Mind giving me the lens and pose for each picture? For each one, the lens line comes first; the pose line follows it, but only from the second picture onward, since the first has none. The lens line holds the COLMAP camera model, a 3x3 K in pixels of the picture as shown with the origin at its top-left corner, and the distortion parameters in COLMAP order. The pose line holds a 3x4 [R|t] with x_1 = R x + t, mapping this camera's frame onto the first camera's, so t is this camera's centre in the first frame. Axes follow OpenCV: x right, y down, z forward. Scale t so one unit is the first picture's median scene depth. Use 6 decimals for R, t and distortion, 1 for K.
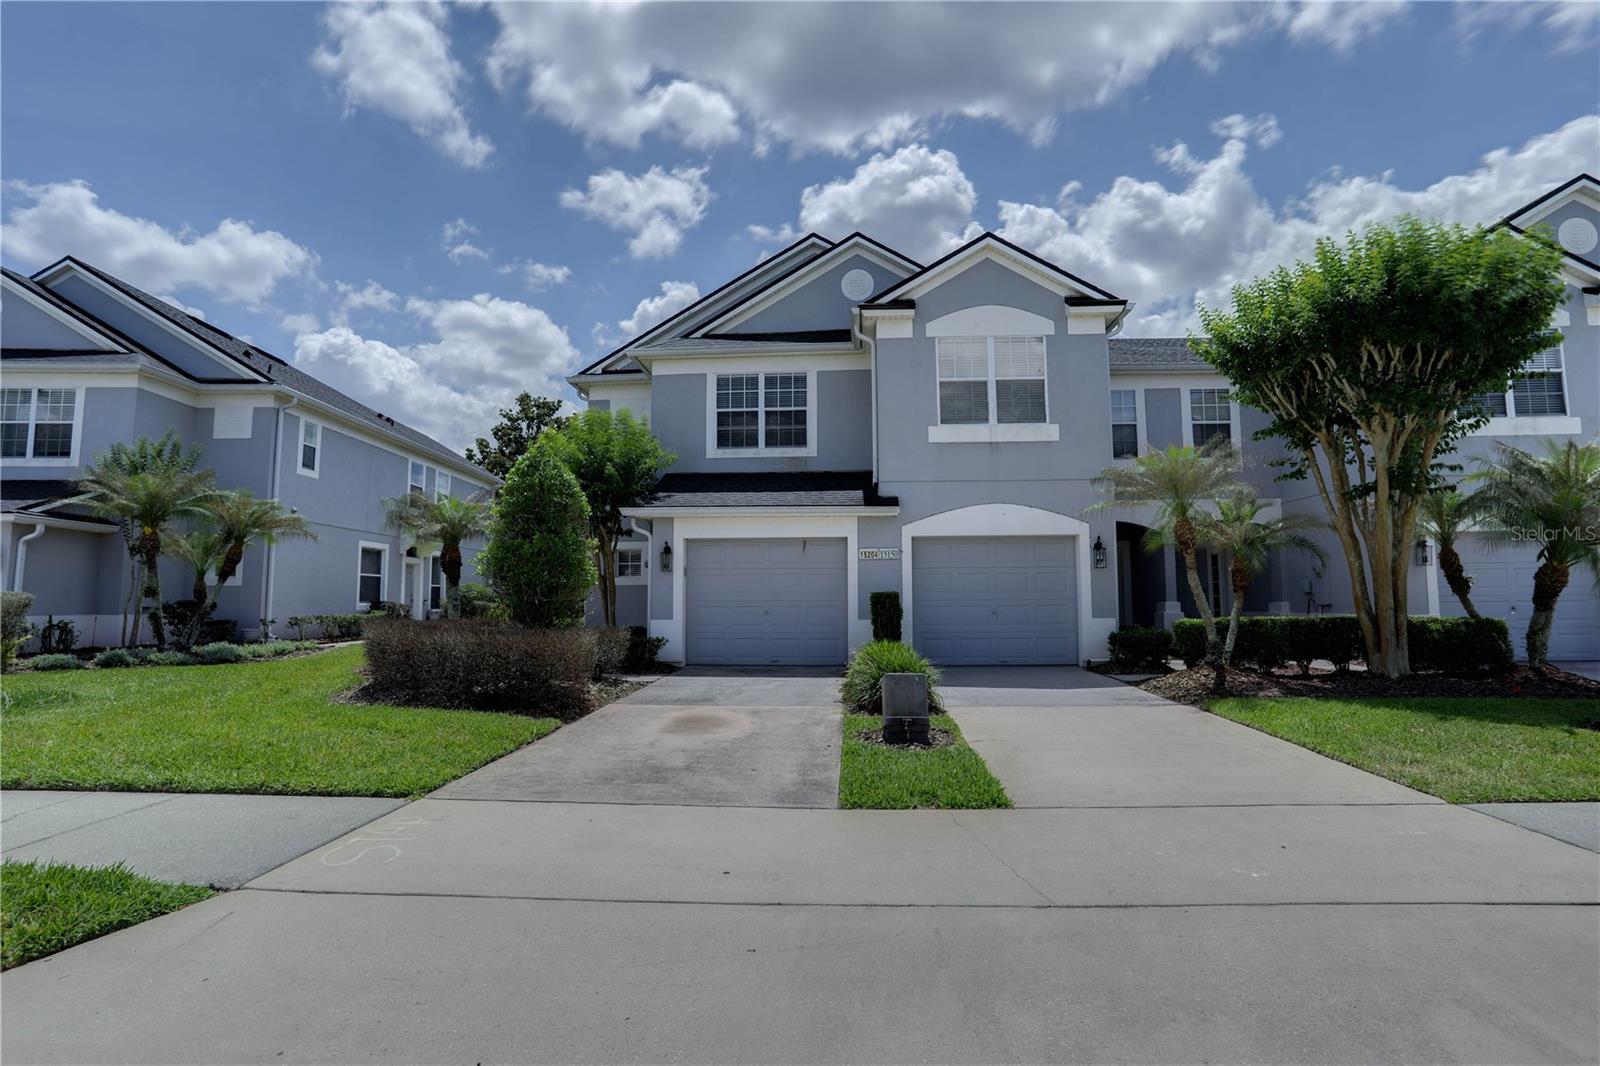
lens RADIAL K [[771.0, 0, 795.7], [0, 771.0, 534.5], [0, 0, 1]] dist [-0.071250, 0.025362]
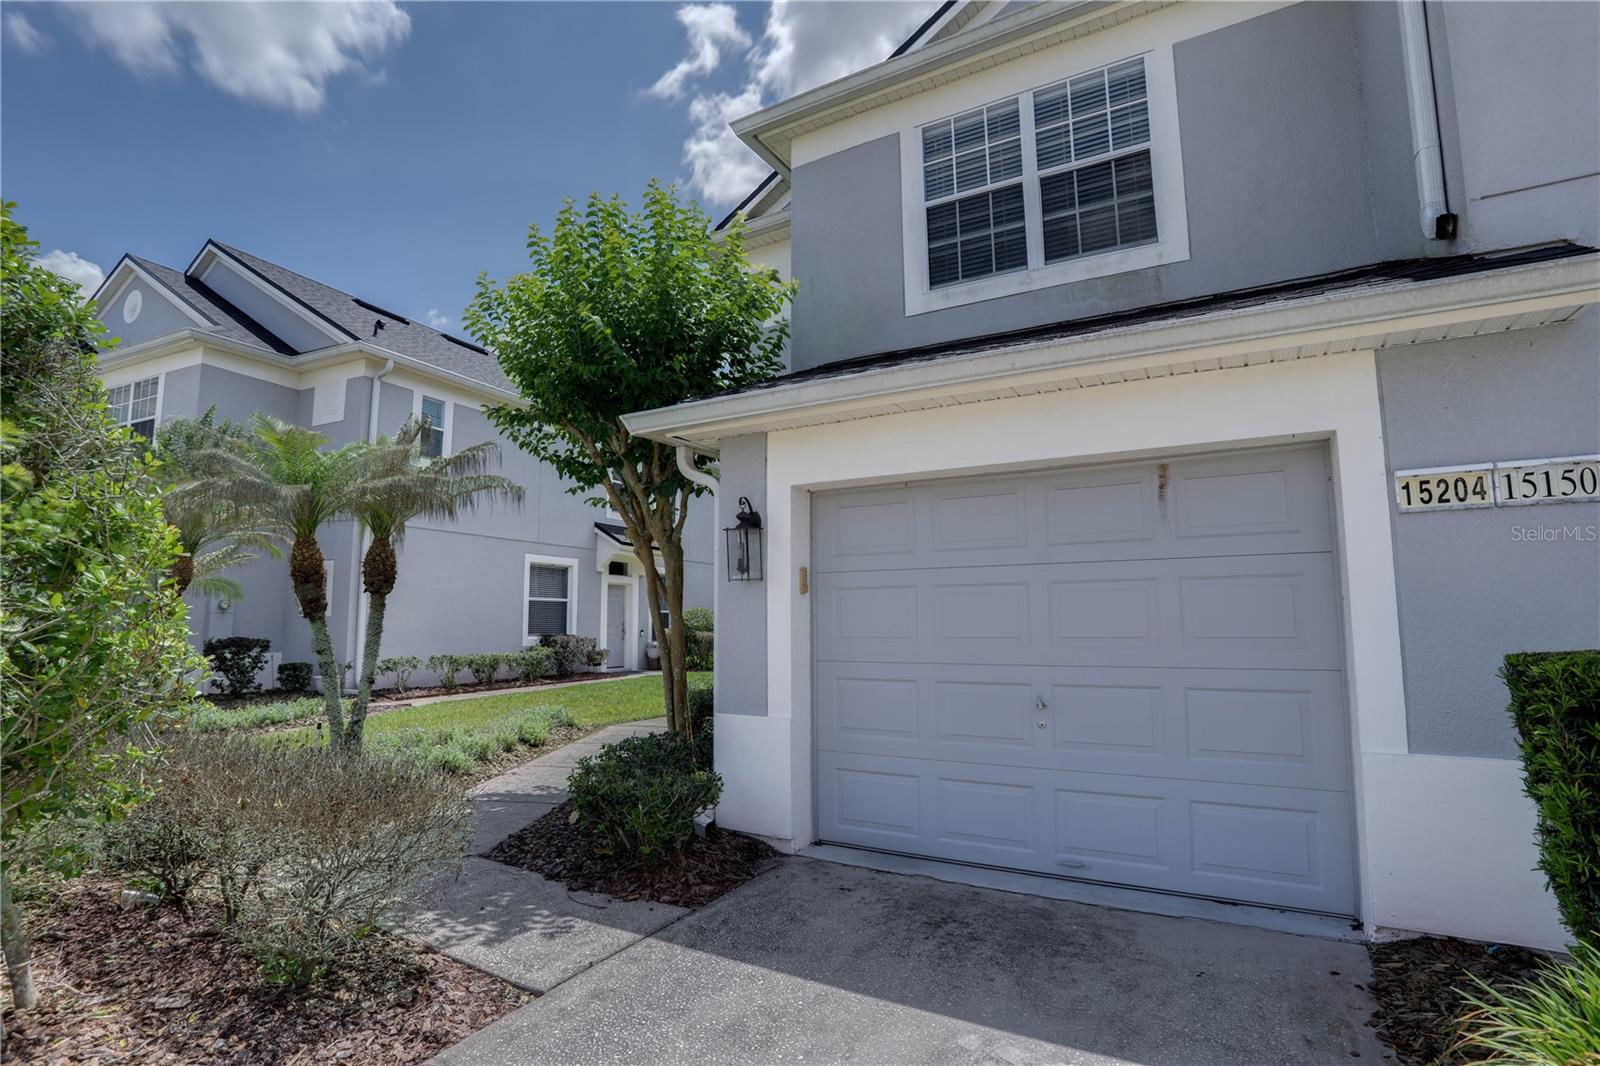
lens RADIAL K [[771.0, 0, 795.7], [0, 771.0, 534.5], [0, 0, 1]] dist [-0.071250, 0.025362]
pose [[0.899369, -0.050111, -0.434310, 0.007693], [0.039593, 0.998663, -0.033238, 0.033913], [0.435395, 0.012698, 0.900150, 0.587937]]
